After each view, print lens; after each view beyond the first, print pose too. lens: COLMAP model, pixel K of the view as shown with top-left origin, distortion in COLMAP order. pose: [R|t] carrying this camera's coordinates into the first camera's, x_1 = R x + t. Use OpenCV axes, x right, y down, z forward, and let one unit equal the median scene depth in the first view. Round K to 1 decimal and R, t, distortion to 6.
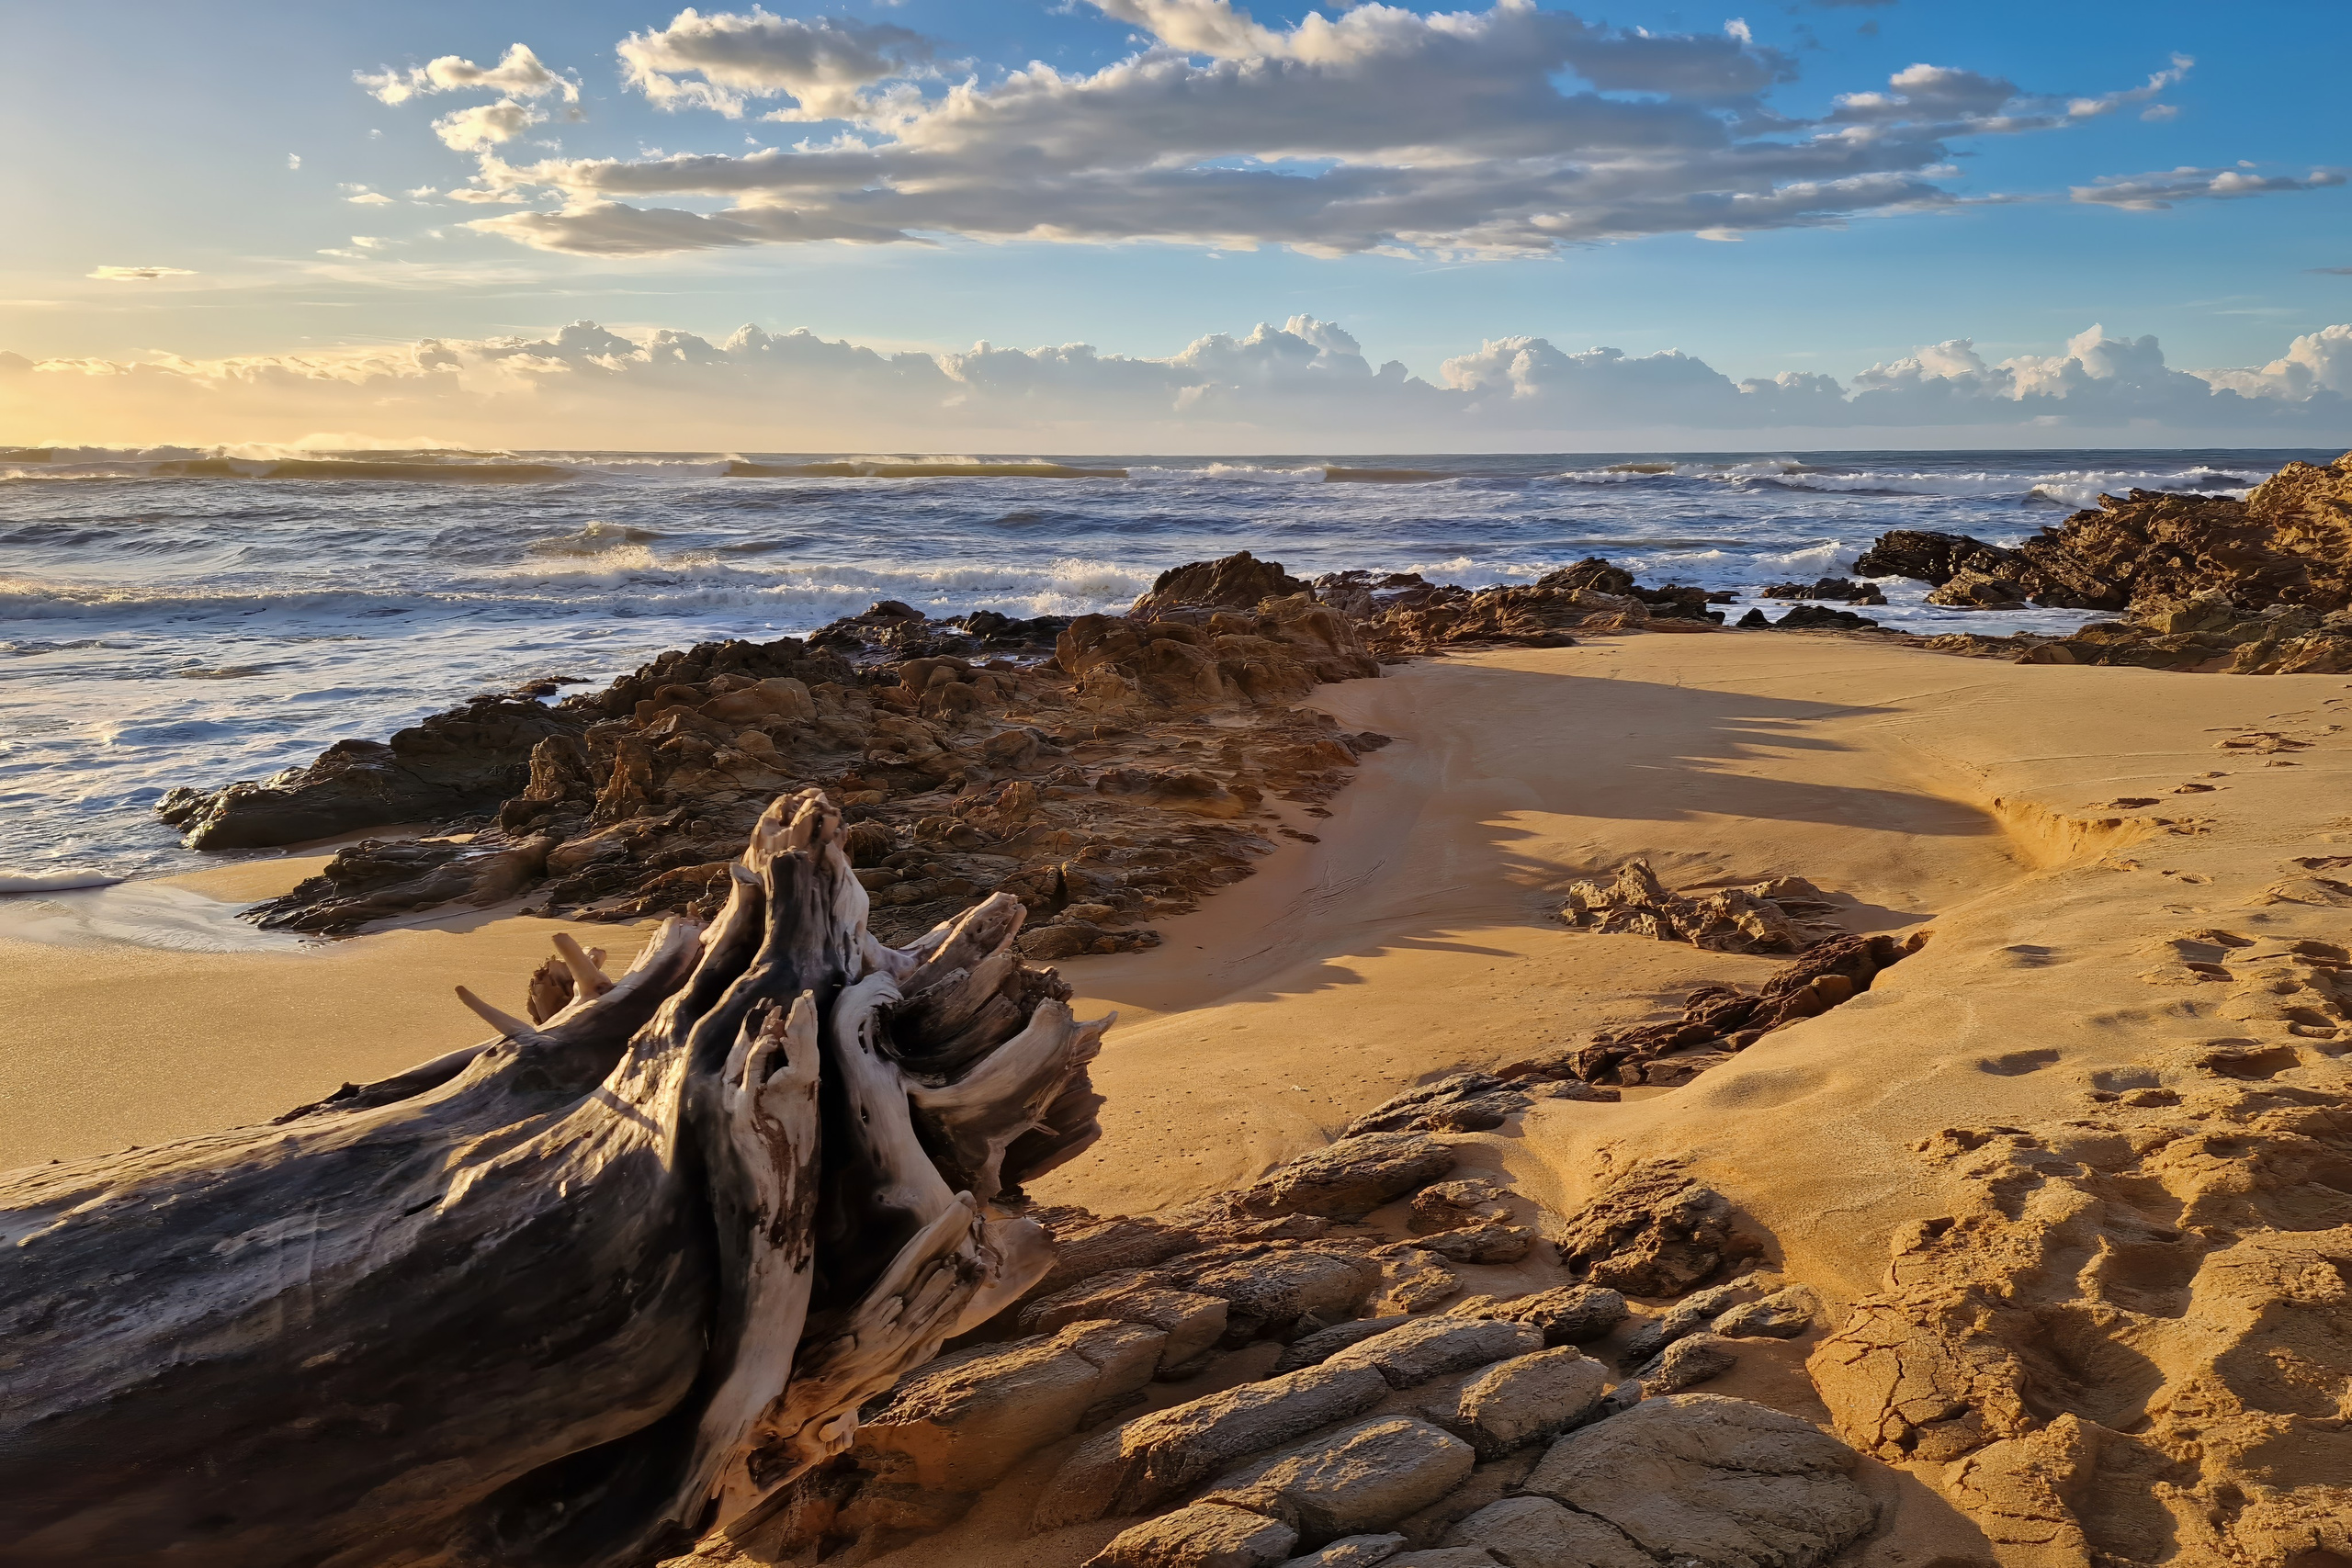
lens RADIAL K [[1621.8, 0, 1173.8], [0, 1621.8, 783.8], [0, 0, 1]] dist [-0.009484, -0.001414]
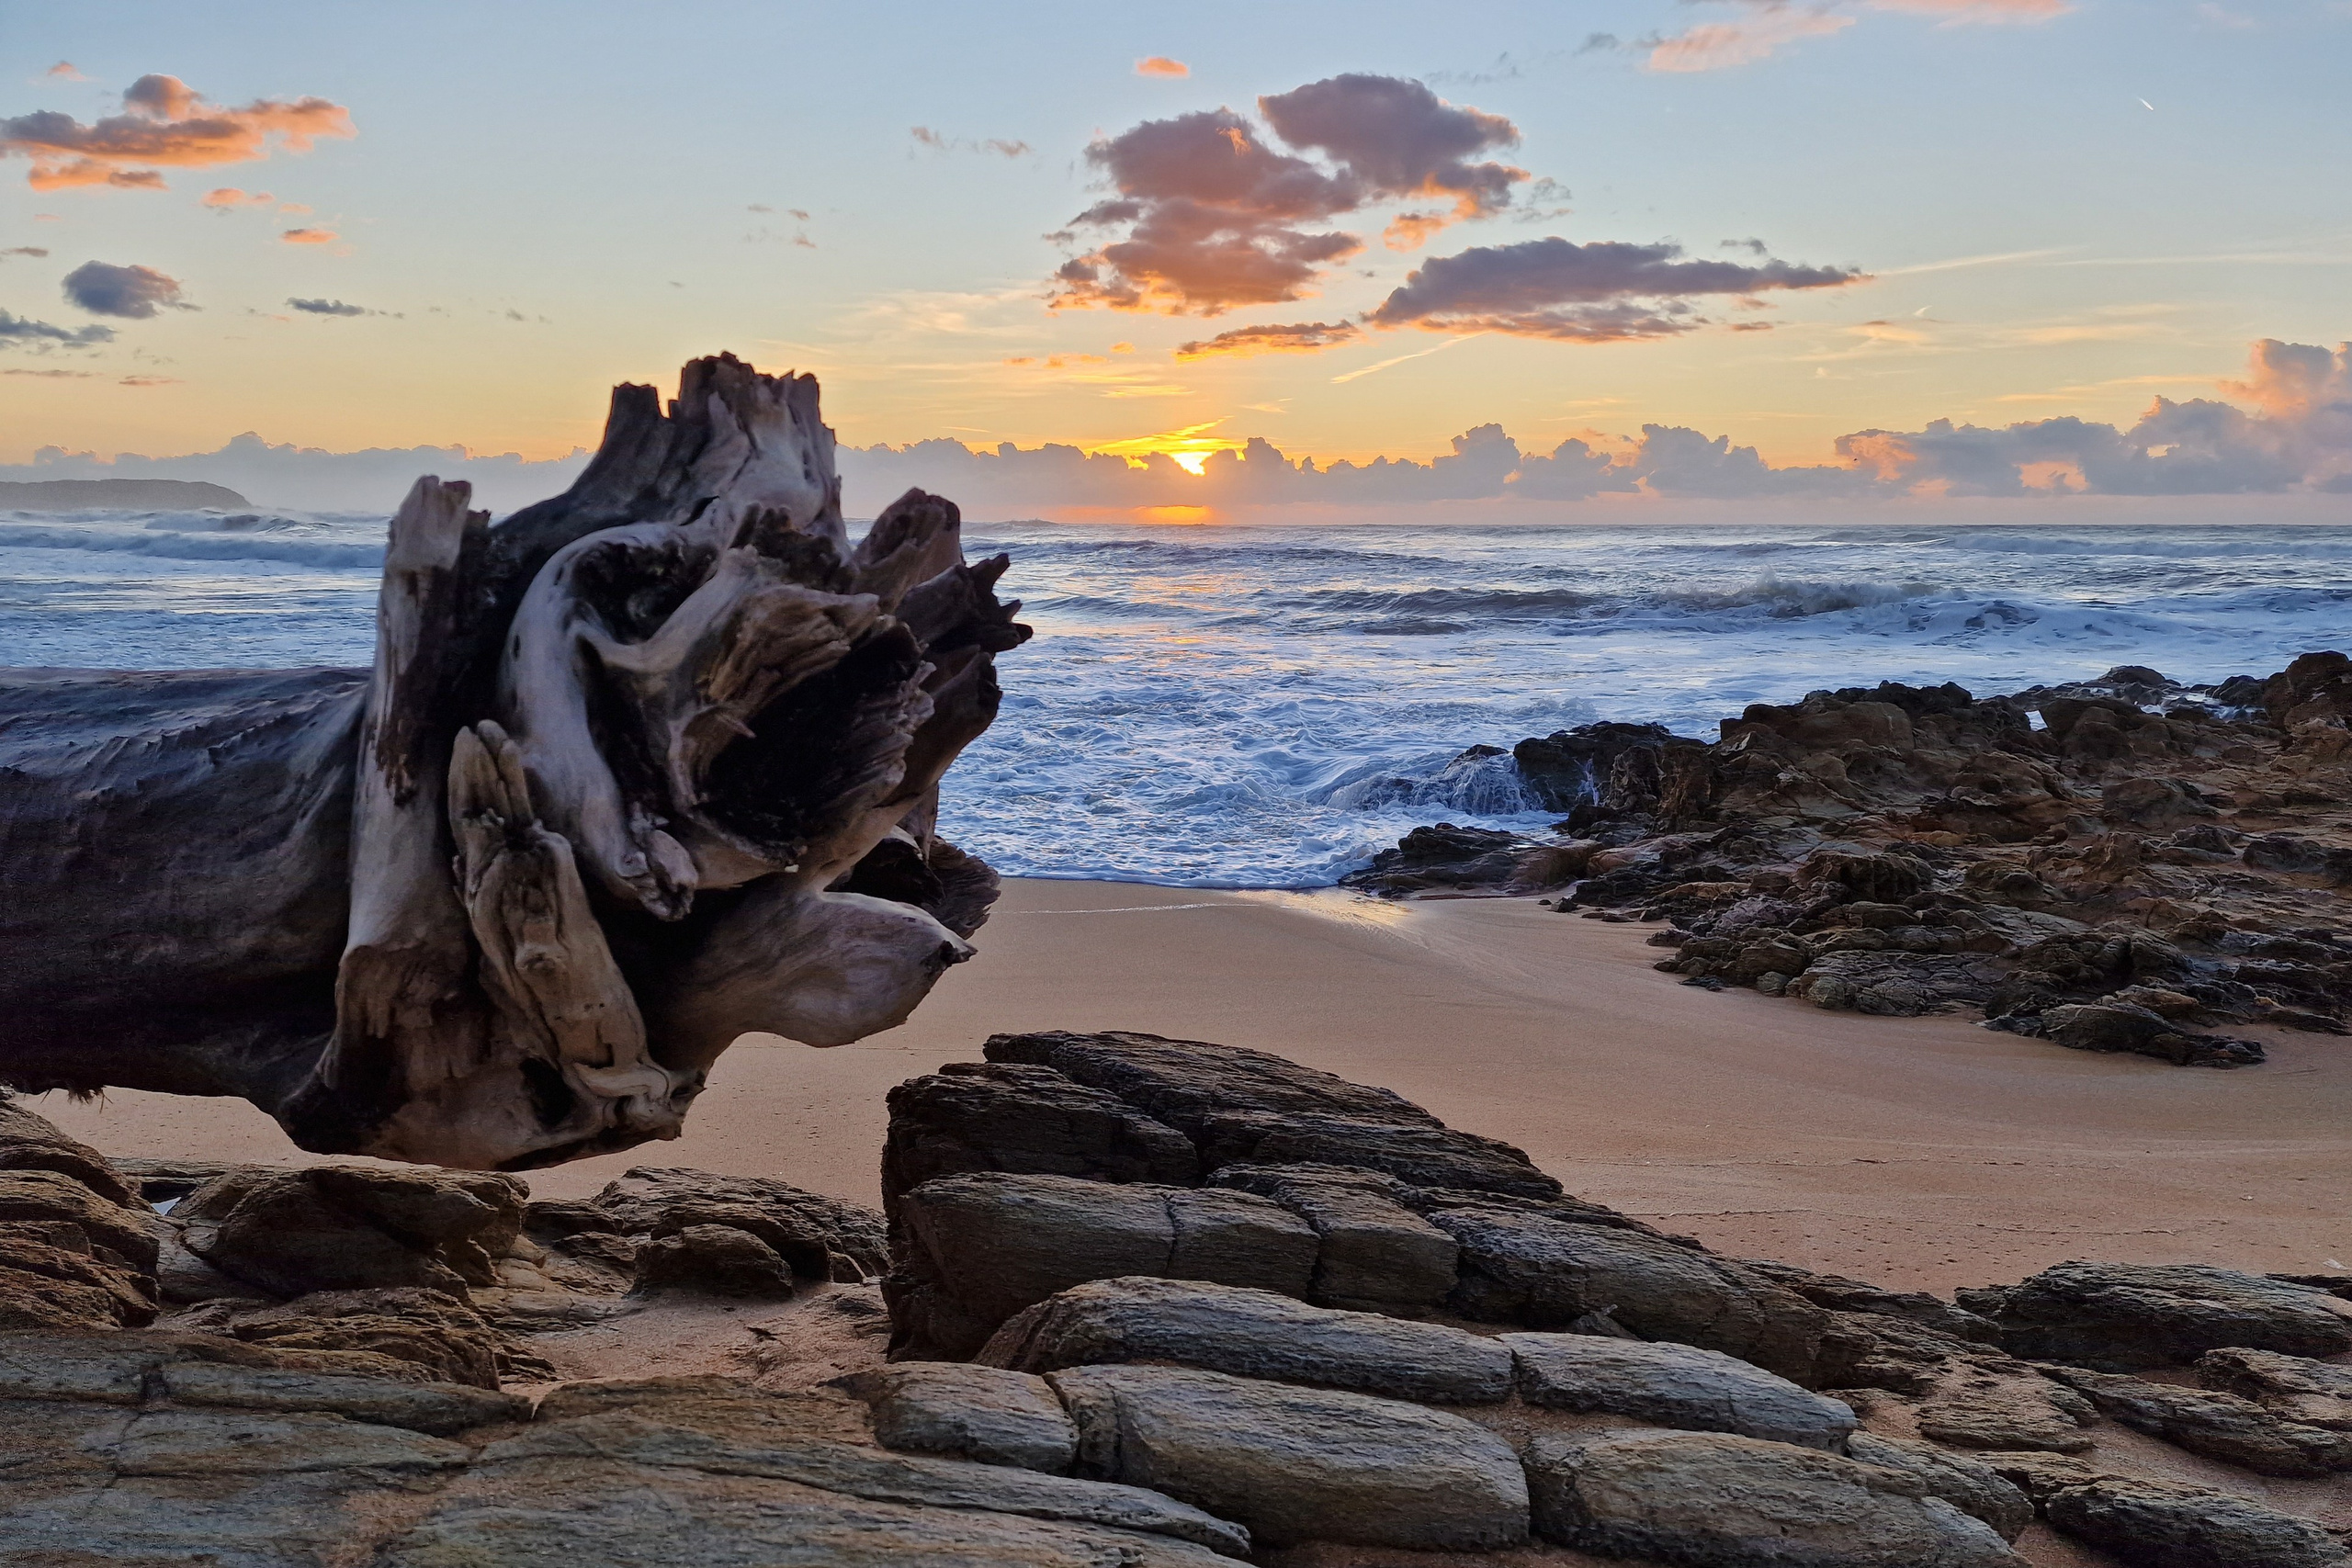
lens RADIAL K [[1621.8, 0, 1175.9], [0, 1621.8, 785.0], [0, 0, 1]] dist [-0.009484, -0.001414]
pose [[0.709188, 0.099286, -0.697993, 0.113094], [-0.144511, 0.989485, -0.006079, 0.042771], [0.690050, 0.105179, 0.716079, 0.122729]]
